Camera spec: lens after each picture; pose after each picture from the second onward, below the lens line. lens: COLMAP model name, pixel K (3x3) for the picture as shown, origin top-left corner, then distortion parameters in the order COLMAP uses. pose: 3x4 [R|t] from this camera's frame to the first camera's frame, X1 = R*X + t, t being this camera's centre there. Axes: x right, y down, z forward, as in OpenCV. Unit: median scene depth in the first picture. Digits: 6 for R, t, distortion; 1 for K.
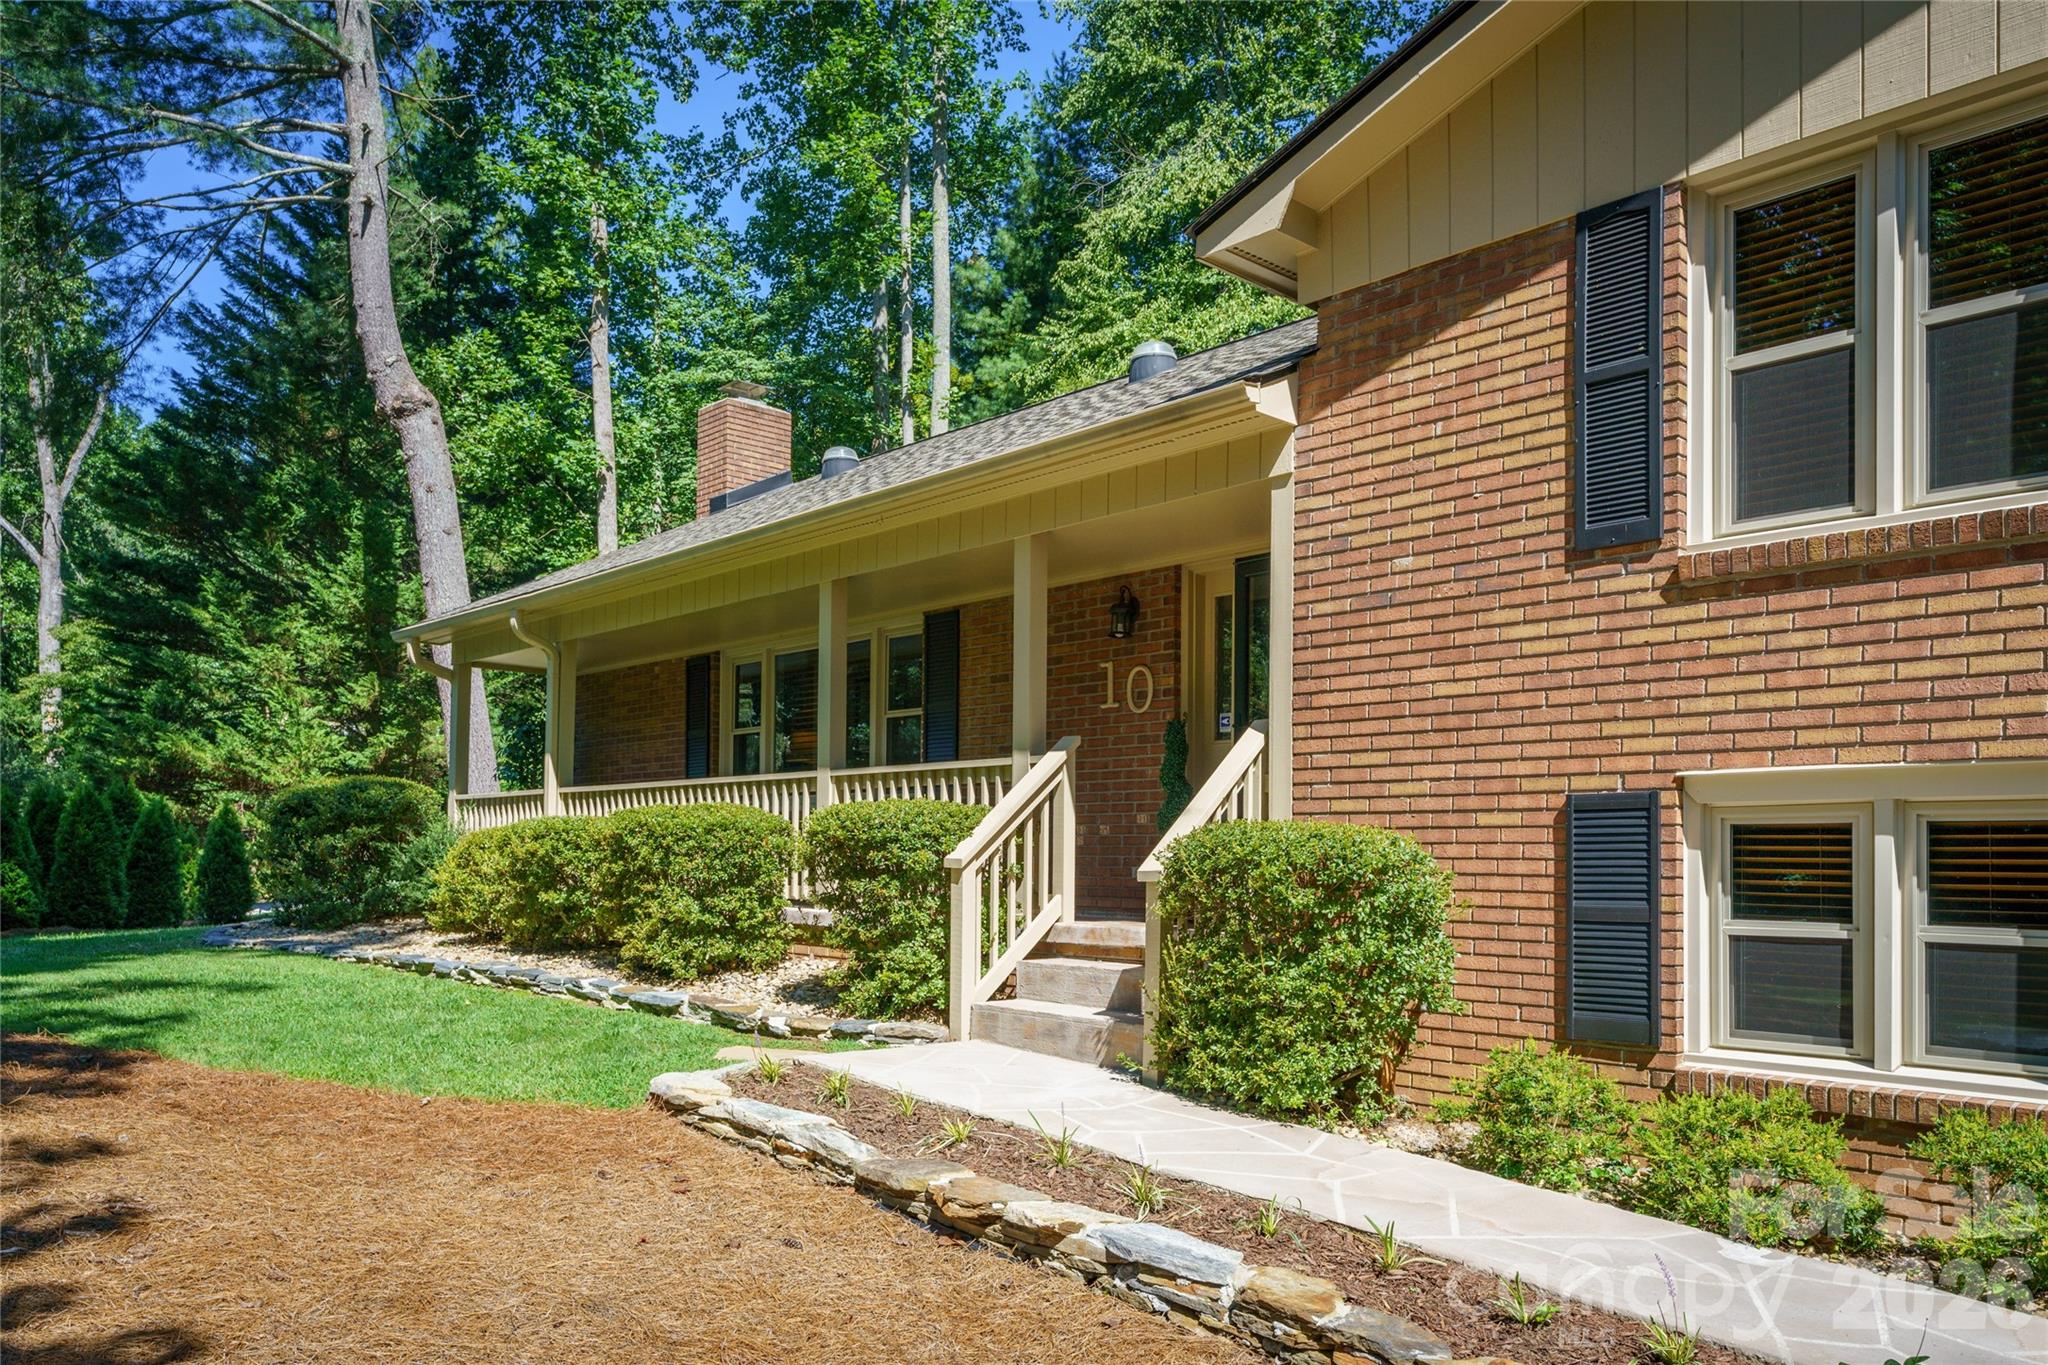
lens RADIAL K [[1467.0, 0, 1024.8], [0, 1467.0, 833.6], [0, 0, 1]] dist [-0.006170, 0.012768]
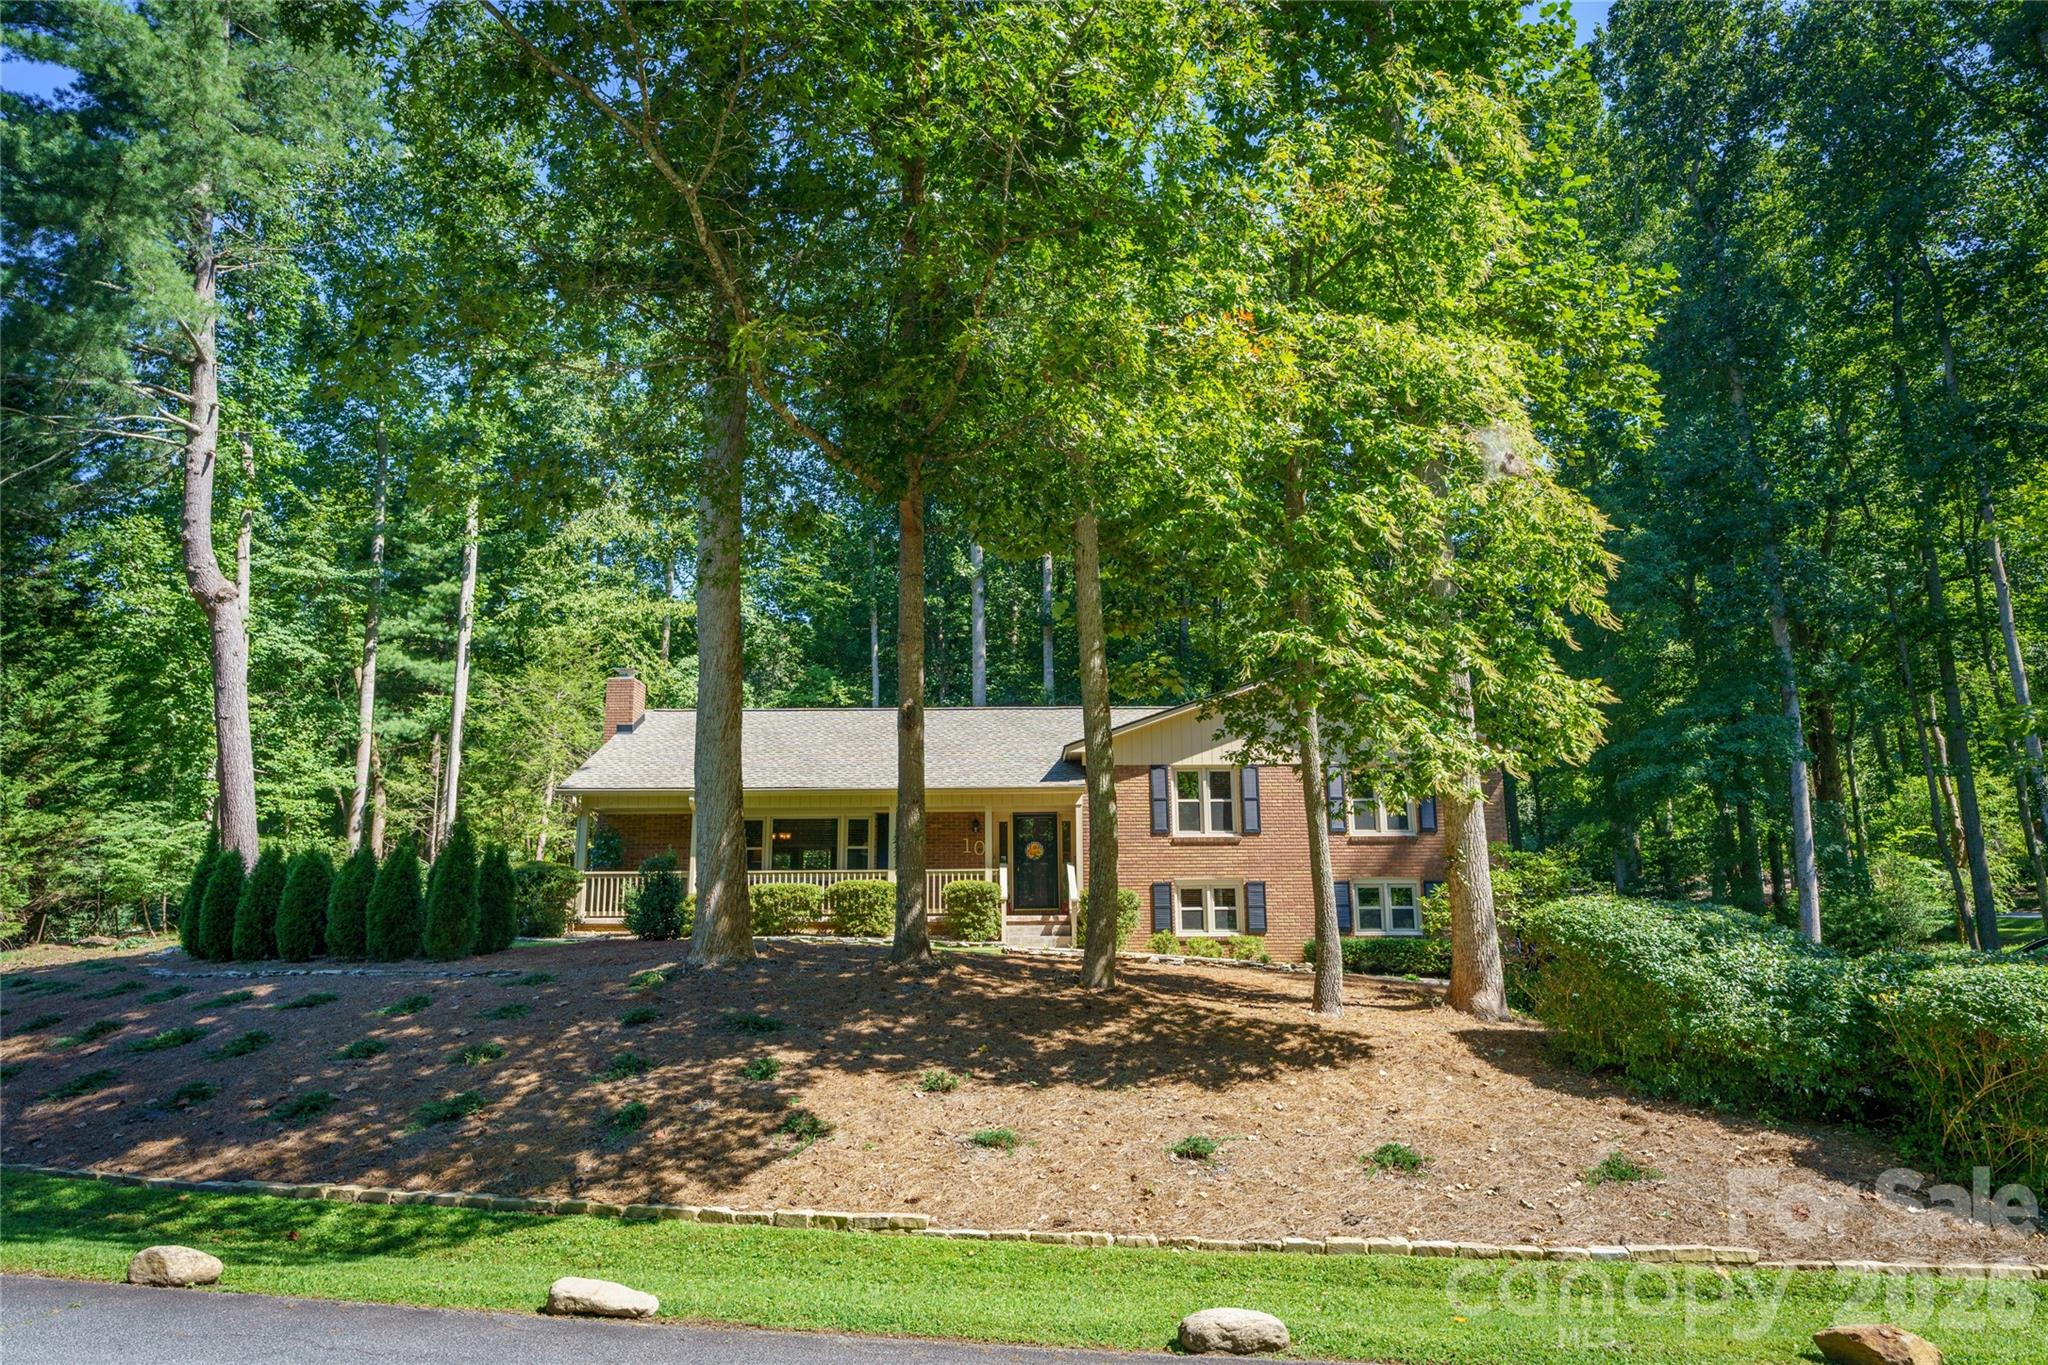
lens RADIAL K [[1237.2, 0, 1027.0], [0, 1237.2, 691.3], [0, 0, 1]] dist [0.003797, 0.000758]
pose [[0.668170, 0.133552, 0.731924, -1.961211], [0.001430, 0.983525, -0.180767, 0.059746], [-0.744007, 0.121830, 0.656971, -0.964212]]
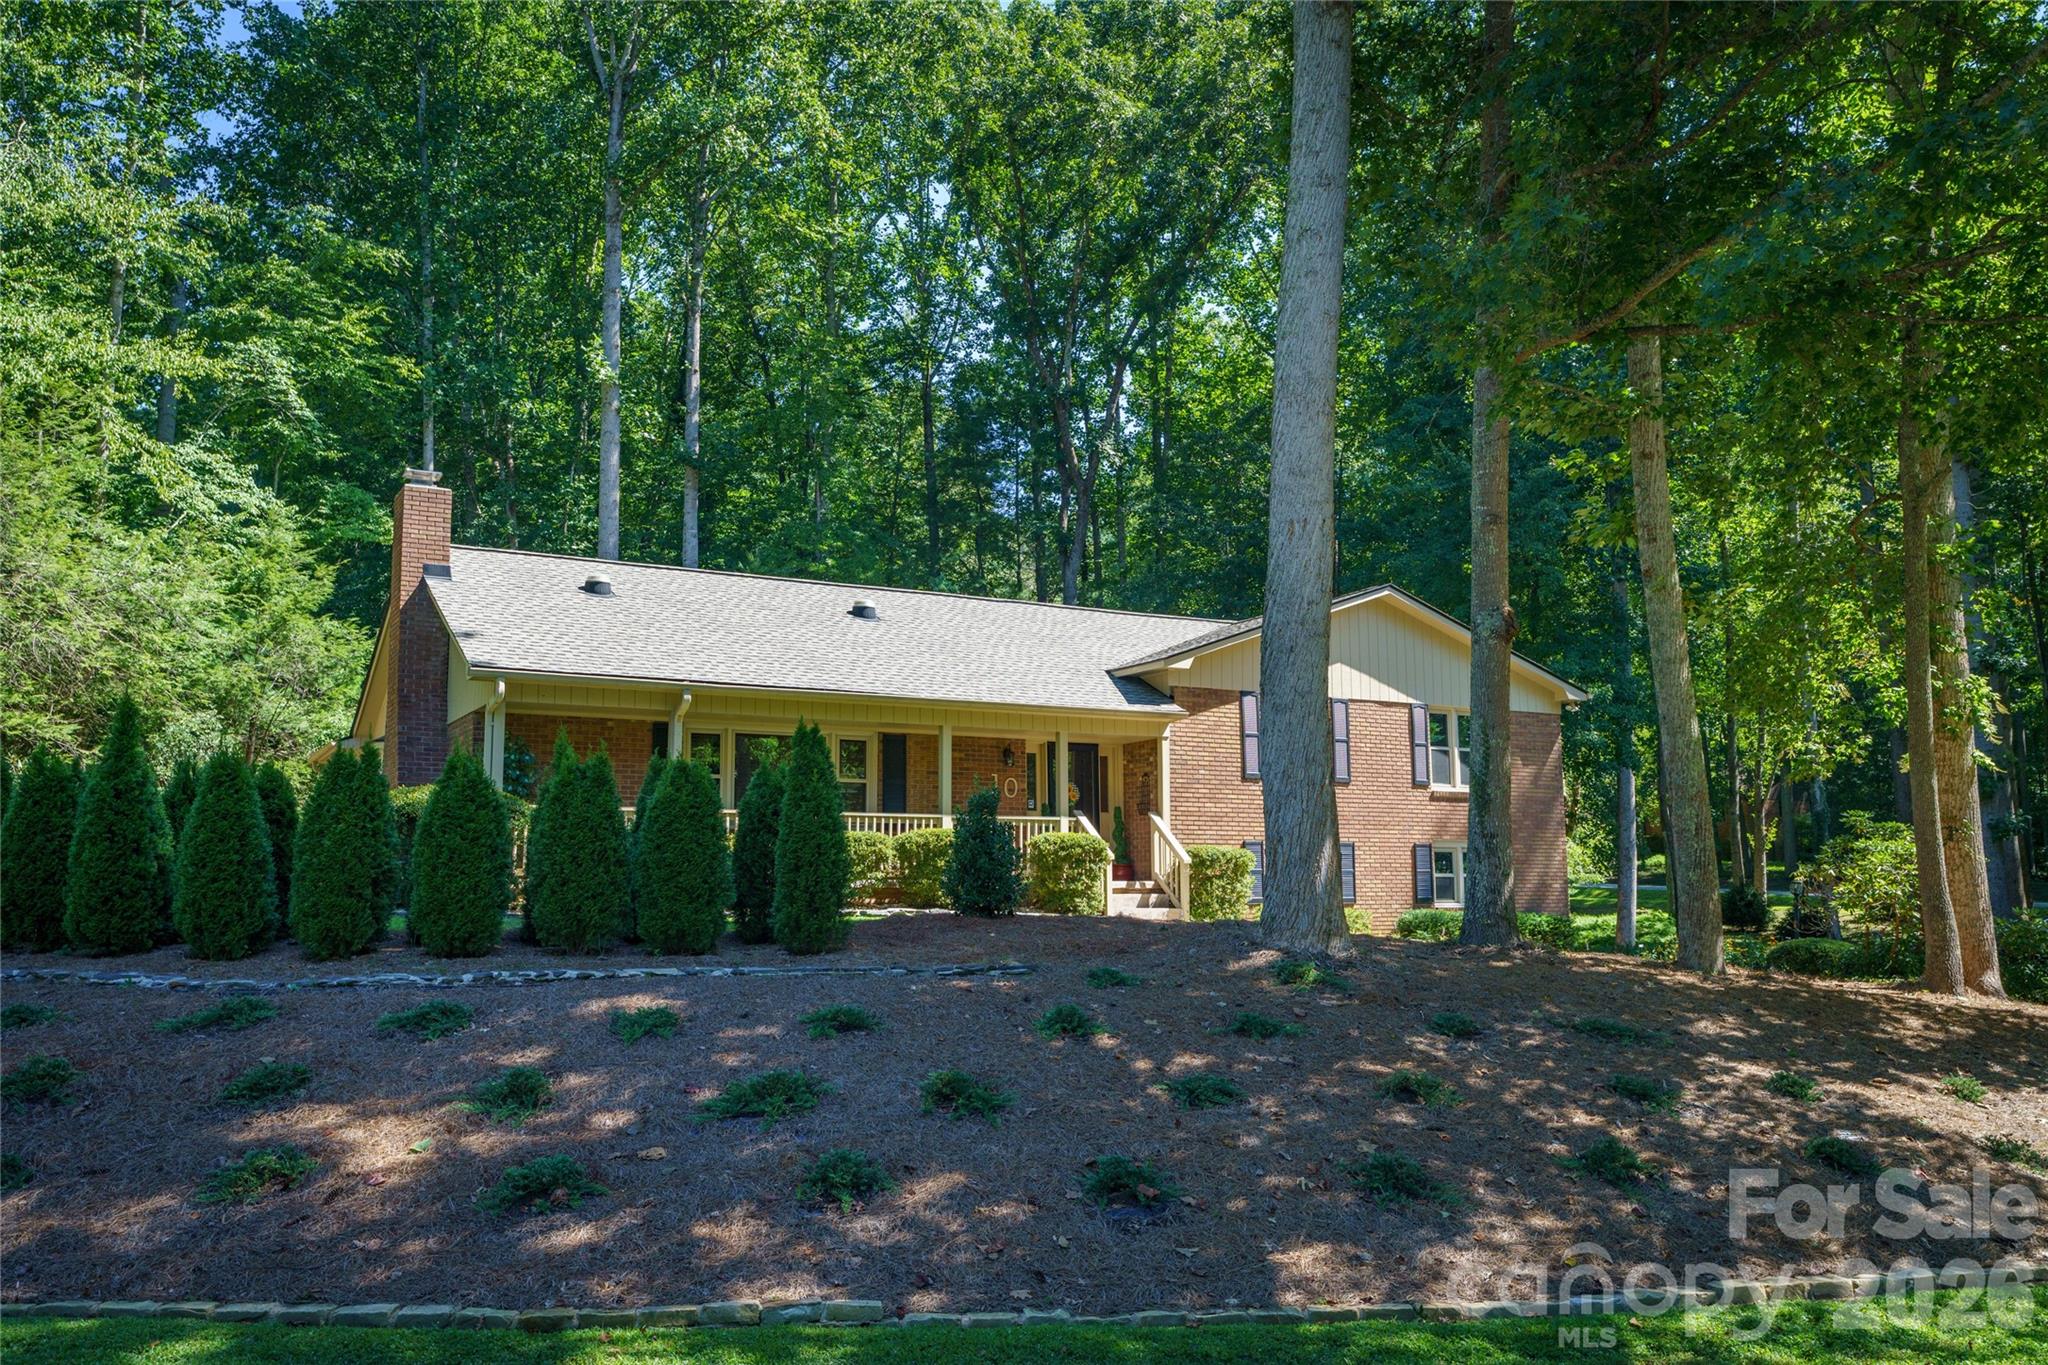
lens RADIAL K [[1667.9, 0, 1033.7], [0, 1667.9, 680.0], [0, 0, 1]] dist [0.009445, 0.001425]
pose [[0.220128, 0.118842, 0.968205, -2.620199], [-0.009133, 0.992759, -0.119779, 0.054749], [-0.975428, 0.017524, 0.219620, 0.366451]]
